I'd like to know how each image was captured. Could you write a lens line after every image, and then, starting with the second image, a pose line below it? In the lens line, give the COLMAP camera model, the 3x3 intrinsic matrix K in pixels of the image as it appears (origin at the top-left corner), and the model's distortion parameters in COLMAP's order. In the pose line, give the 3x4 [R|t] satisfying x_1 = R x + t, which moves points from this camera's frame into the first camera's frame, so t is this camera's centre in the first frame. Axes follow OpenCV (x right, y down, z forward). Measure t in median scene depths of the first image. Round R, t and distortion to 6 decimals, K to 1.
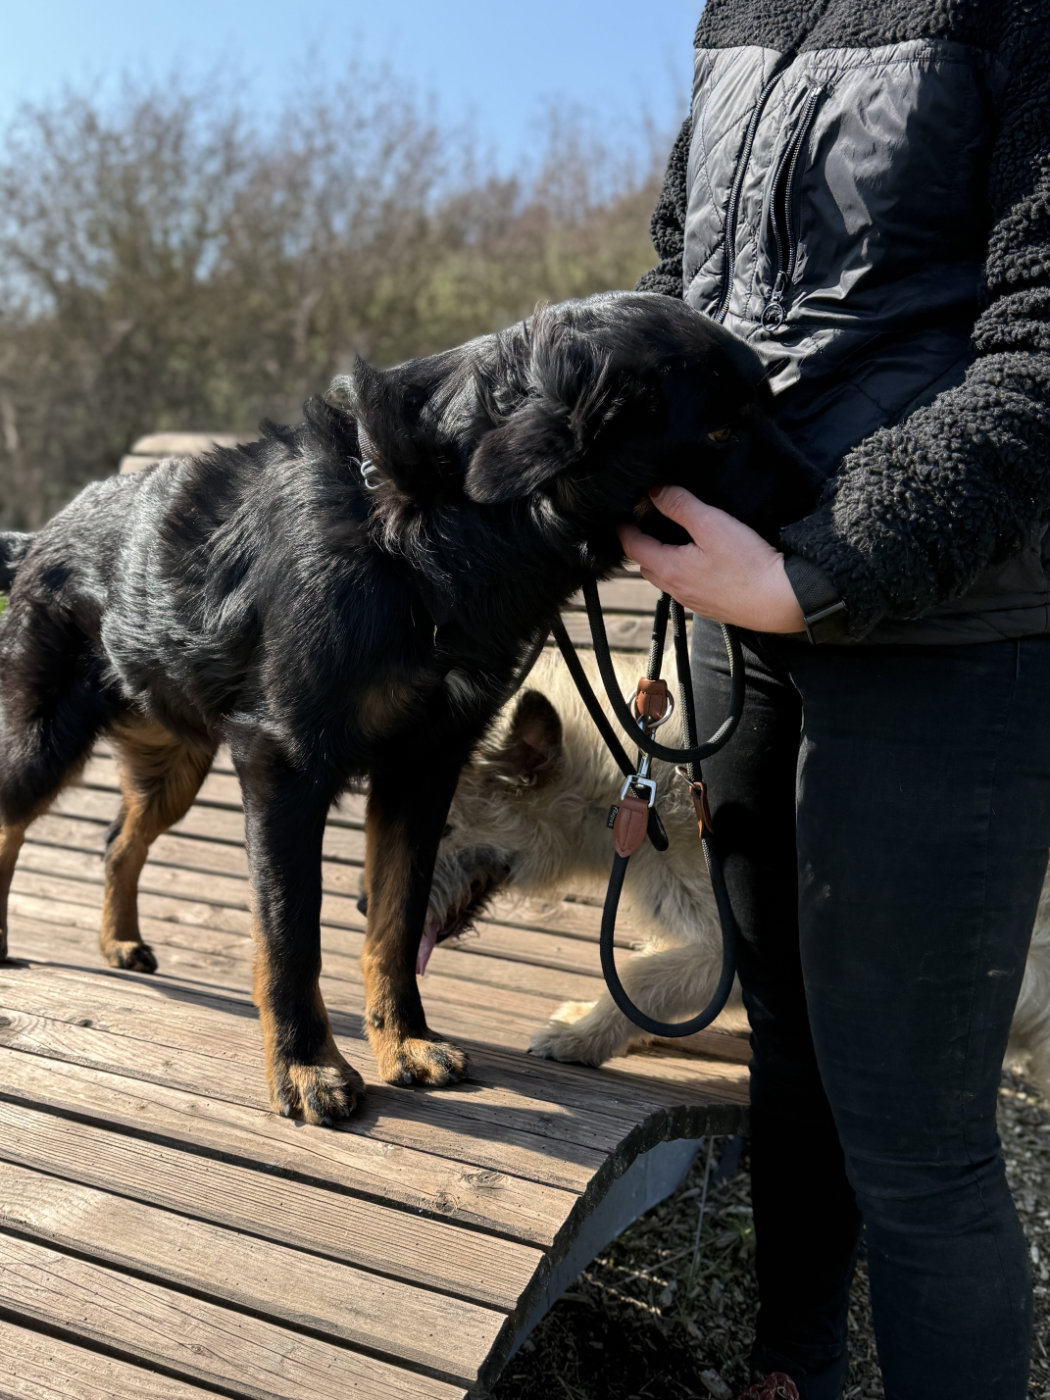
lens RADIAL K [[1371.4, 0, 497.4], [0, 1371.4, 708.7], [0, 0, 1]] dist [0.036509, 0.000000]
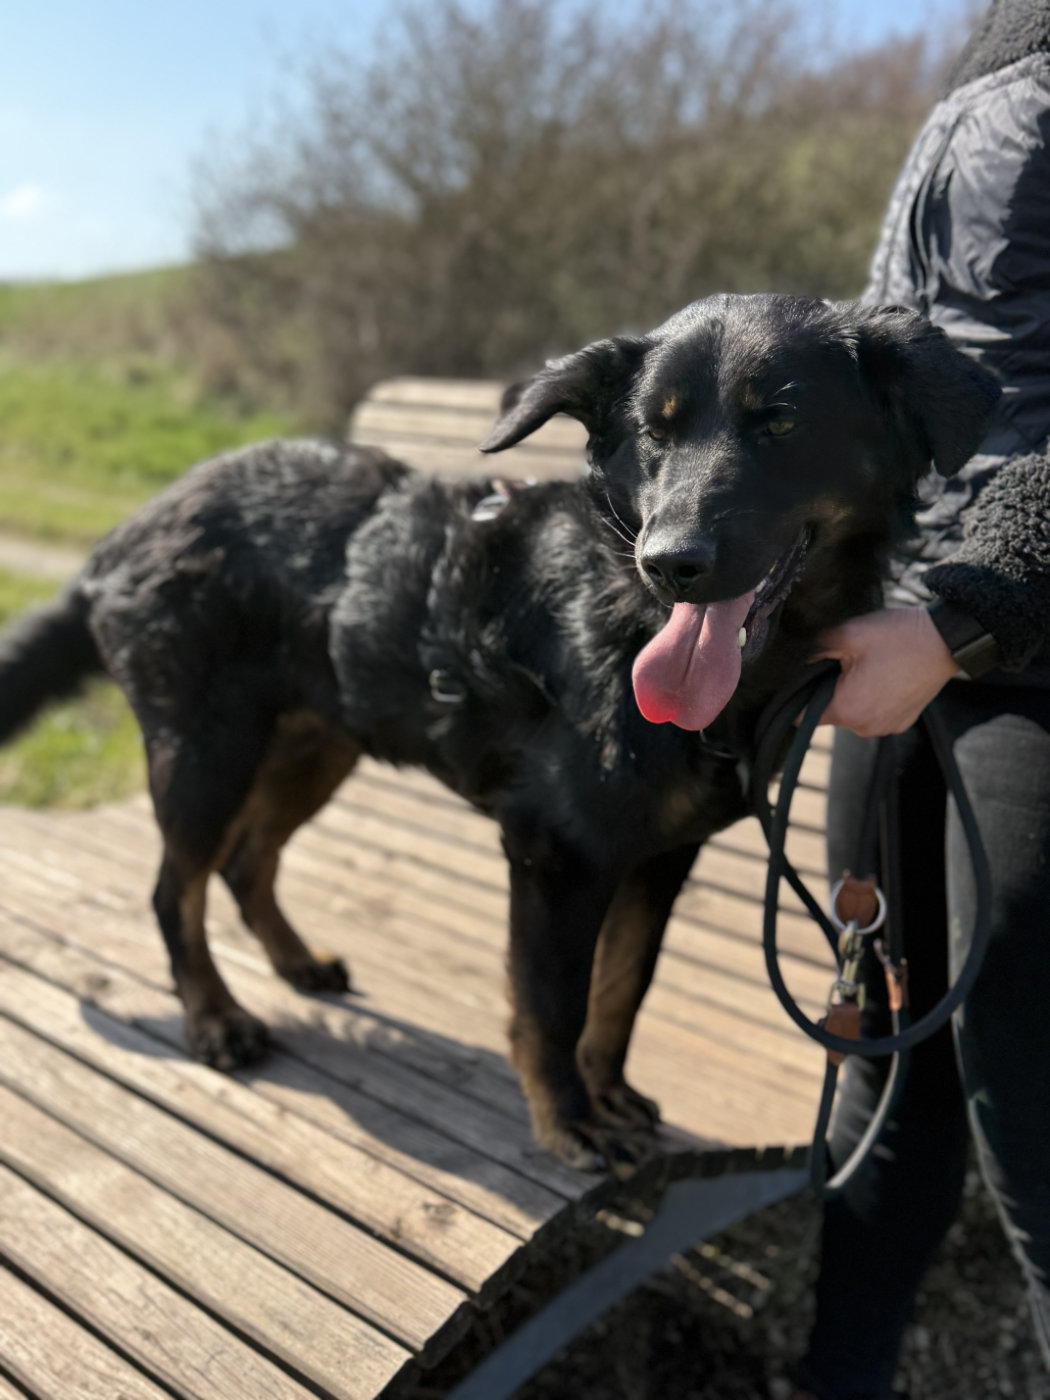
lens RADIAL K [[1371.4, 0, 532.2], [0, 1371.4, 696.1], [0, 0, 1]] dist [0.036509, 0.000000]
pose [[0.969897, 0.061719, -0.235563, 0.187009], [-0.043810, 0.995790, 0.080521, -0.090880], [0.239541, -0.067777, 0.968518, 0.017862]]
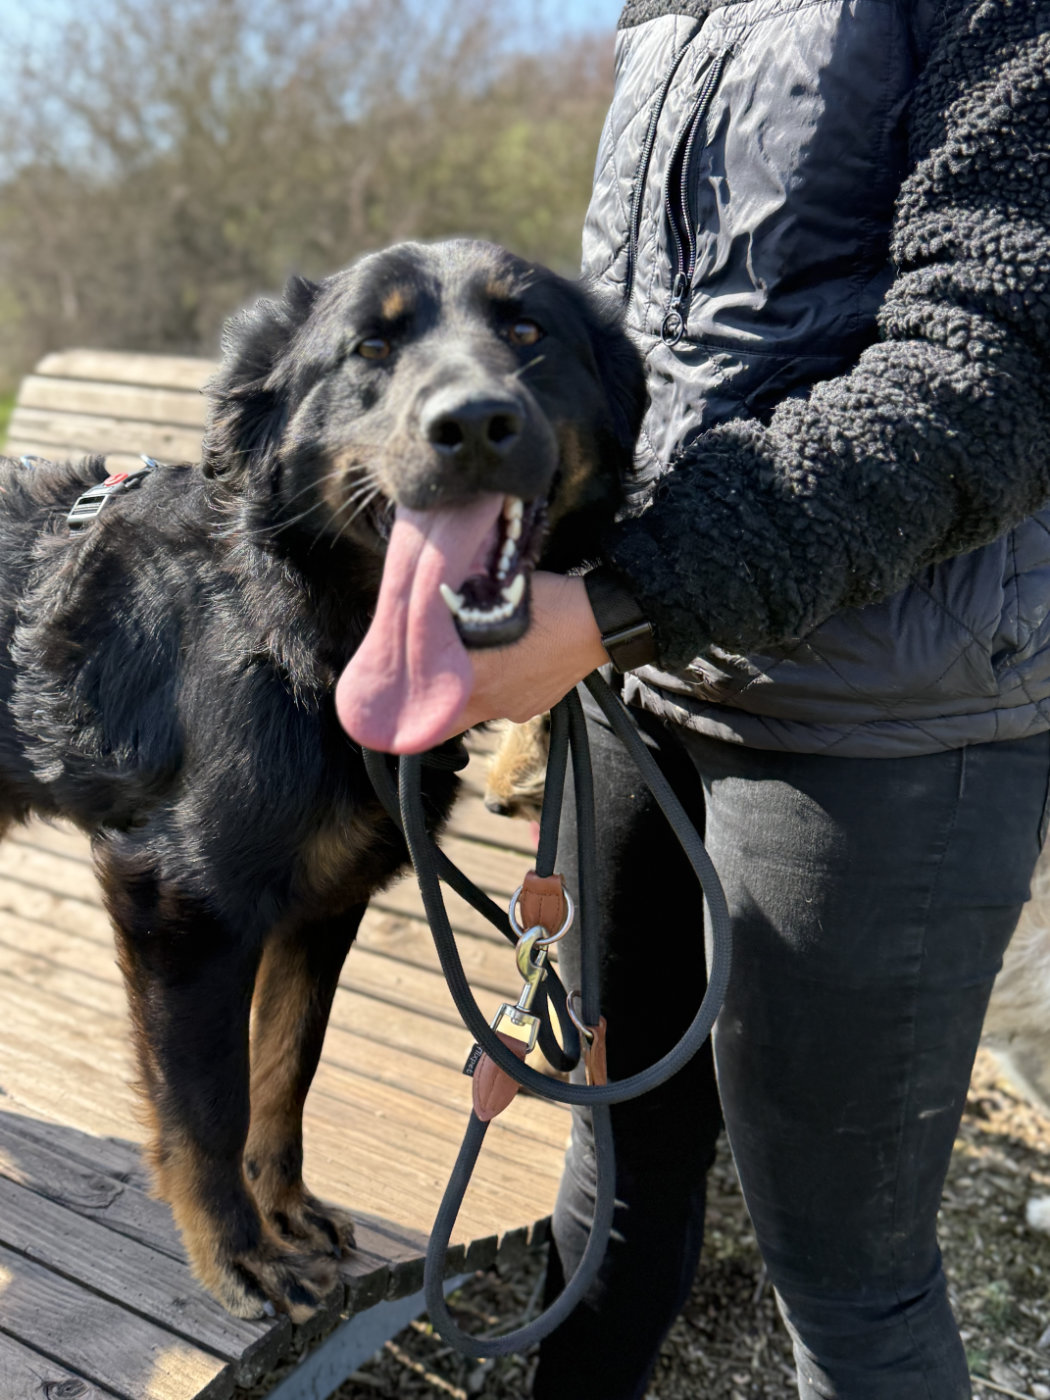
lens RADIAL K [[1371.4, 0, 517.1], [0, 1371.4, 688.8], [0, 0, 1]] dist [0.036509, 0.000000]
pose [[0.997504, 0.041615, -0.057045, 0.196820], [-0.036899, 0.996000, 0.081373, -0.109825], [0.060203, -0.079065, 0.995050, 0.142702]]
